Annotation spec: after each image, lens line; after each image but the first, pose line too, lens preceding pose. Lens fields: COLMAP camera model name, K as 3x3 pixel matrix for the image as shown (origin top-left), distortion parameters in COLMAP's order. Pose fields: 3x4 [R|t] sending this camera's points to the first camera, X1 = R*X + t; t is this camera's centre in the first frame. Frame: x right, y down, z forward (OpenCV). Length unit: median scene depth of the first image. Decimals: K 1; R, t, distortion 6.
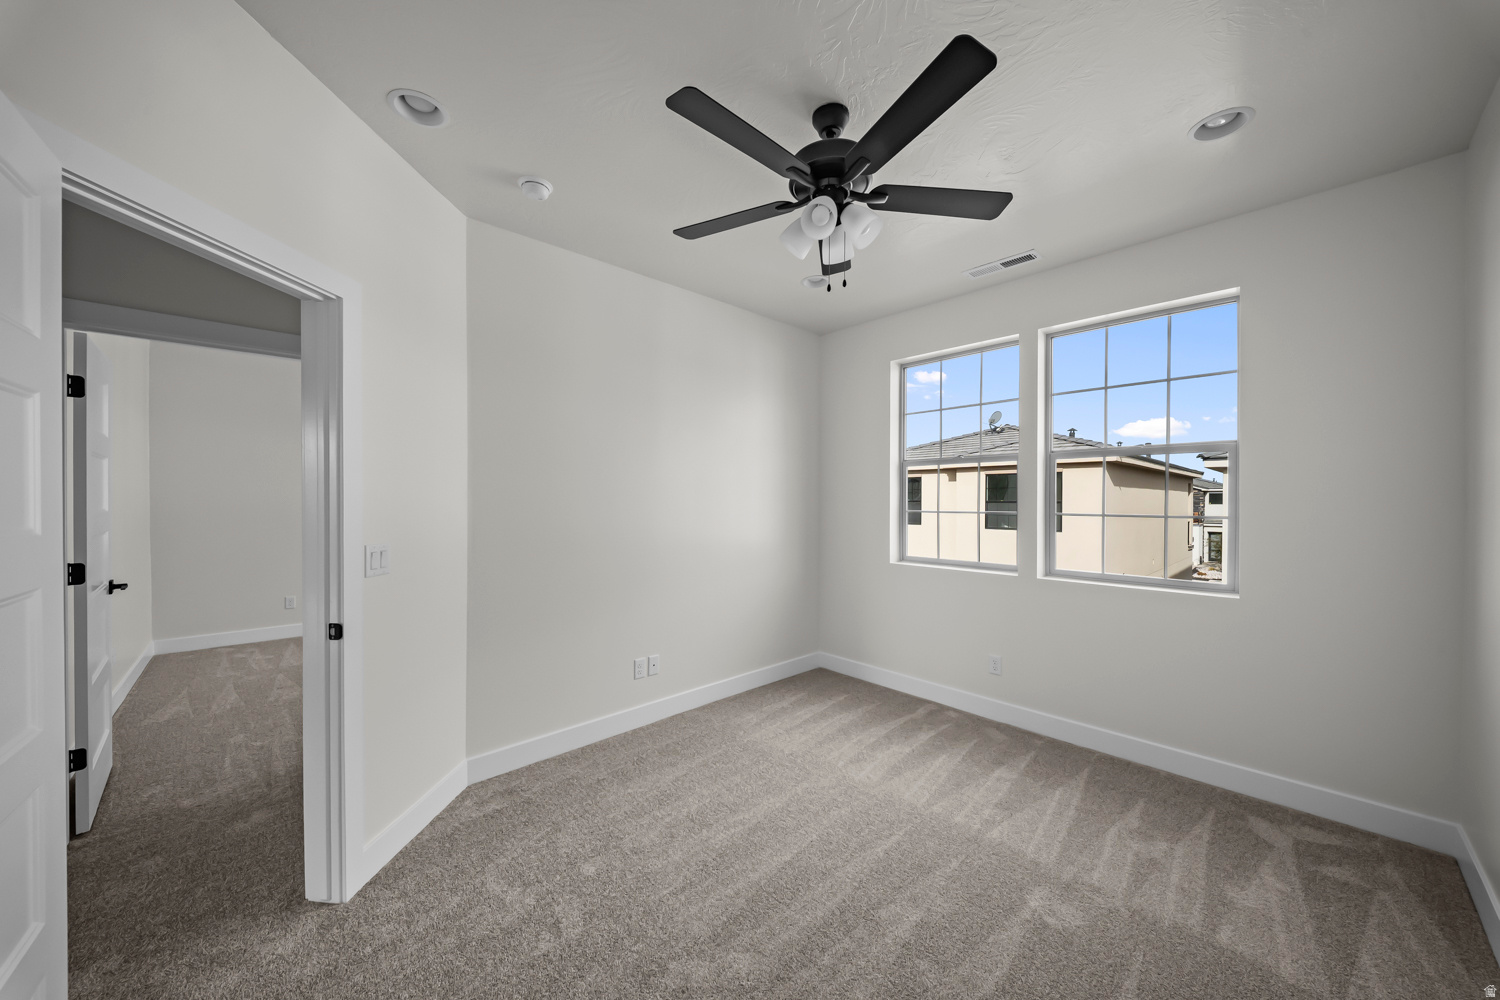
lens RADIAL K [[527.5, 0, 745.8], [0, 527.5, 500.4], [0, 0, 1]] dist [0.004558, -0.005498]
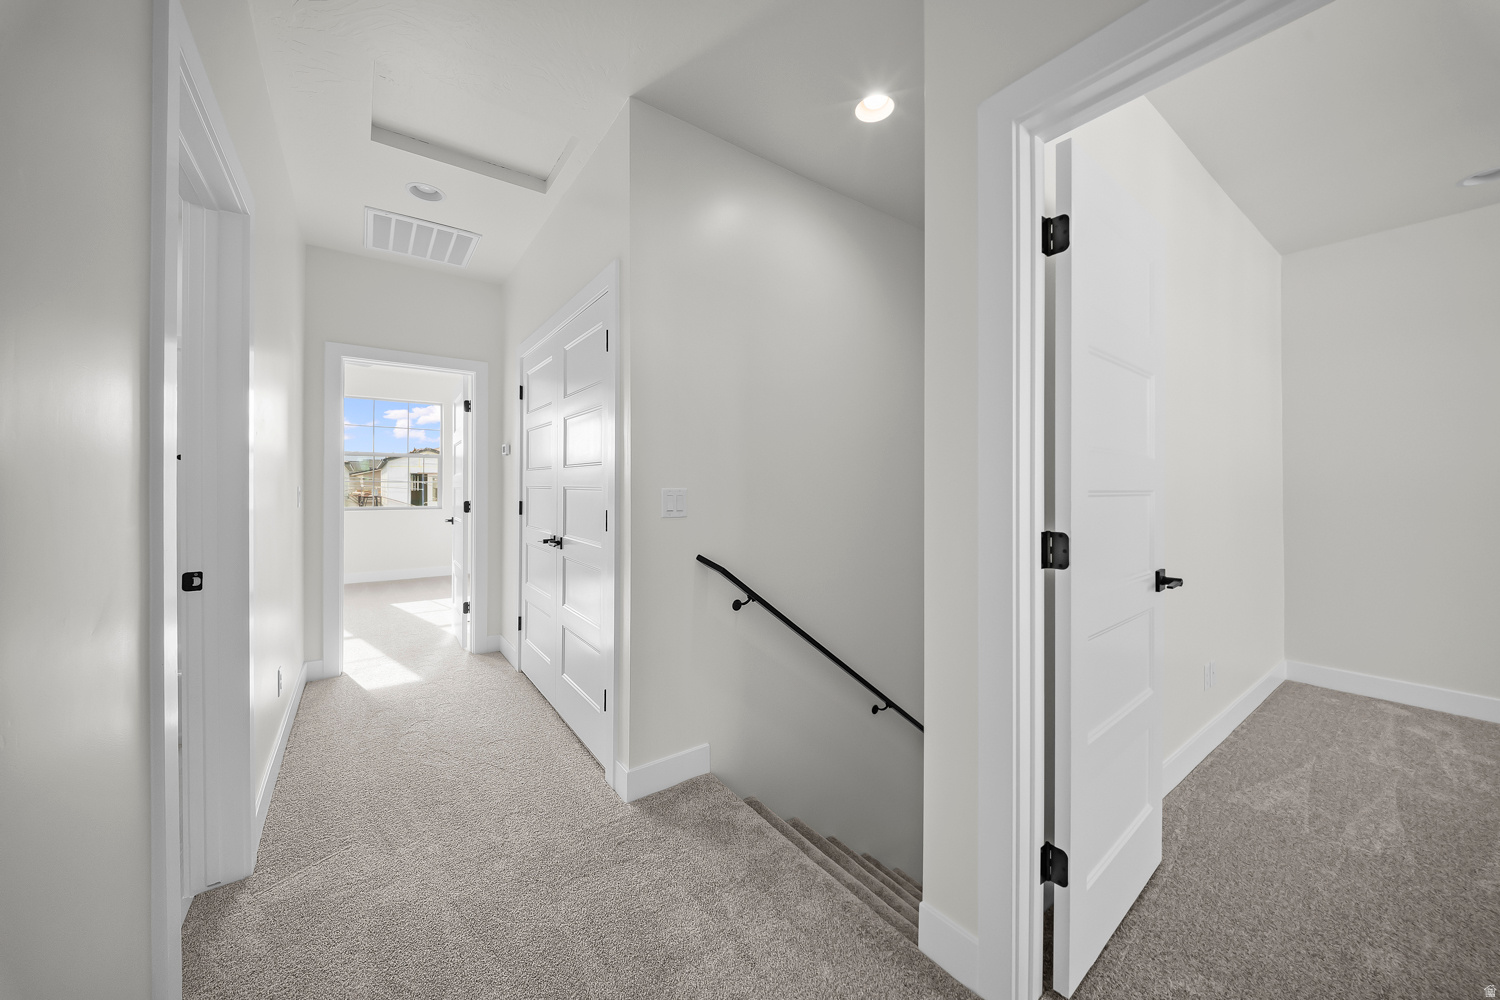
lens RADIAL K [[530.1, 0, 750.1], [0, 530.1, 476.8], [0, 0, 1]] dist [0.004538, -0.005167]
pose [[-0.118854, -0.010078, -0.992861, -0.519048], [-0.012861, 0.999880, -0.008610, 0.052627], [0.992828, 0.011746, -0.118970, 0.585458]]
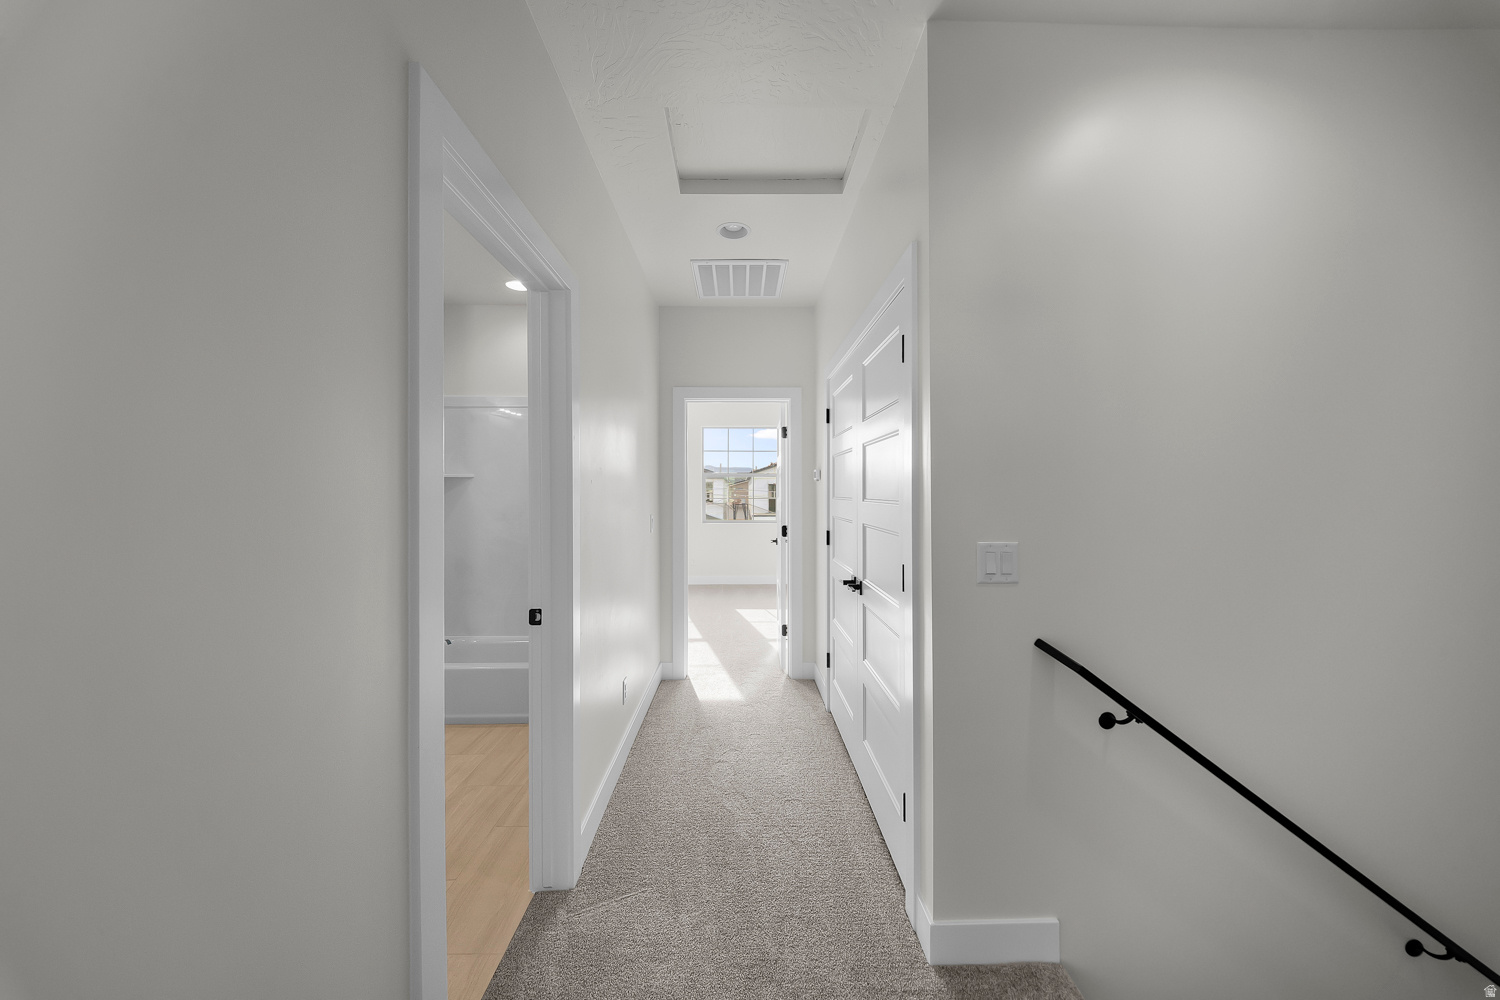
lens RADIAL K [[523.0, 0, 746.3], [0, 523.0, 485.7], [0, 0, 1]] dist [0.009779, -0.005195]
pose [[-0.678439, 0.001295, -0.734655, -0.721859], [-0.003117, 0.999984, 0.004641, -0.001768], [0.734650, 0.005438, -0.678424, 0.557587]]
